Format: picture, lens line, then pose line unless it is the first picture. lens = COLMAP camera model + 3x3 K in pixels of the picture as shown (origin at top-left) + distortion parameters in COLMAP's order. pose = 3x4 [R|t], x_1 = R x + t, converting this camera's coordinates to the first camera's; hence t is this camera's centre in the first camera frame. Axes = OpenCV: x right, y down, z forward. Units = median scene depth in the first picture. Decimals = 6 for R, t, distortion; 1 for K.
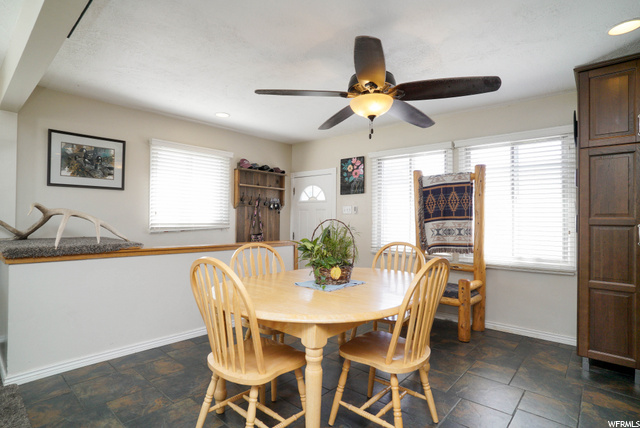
lens RADIAL K [[336.5, 0, 315.6], [0, 336.5, 215.8], [0, 0, 1]] dist [-0.063862, 0.023986]
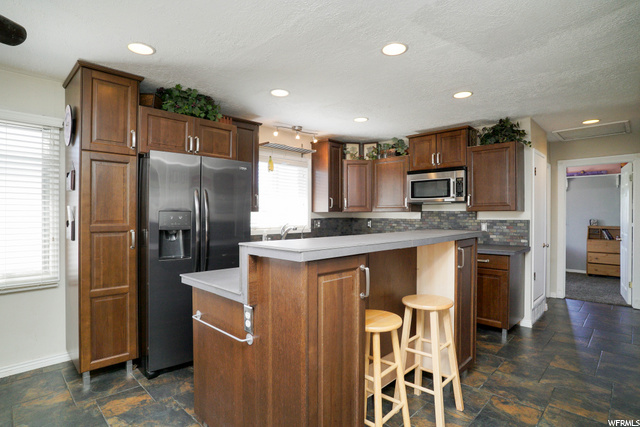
lens RADIAL K [[336.5, 0, 317.2], [0, 336.5, 212.0], [0, 0, 1]] dist [-0.063862, 0.023986]
pose [[0.048024, -0.004584, 0.998836, -0.056703], [-0.012709, 0.999906, 0.005200, -0.029971], [-0.998765, -0.012944, 0.047961, 0.199777]]
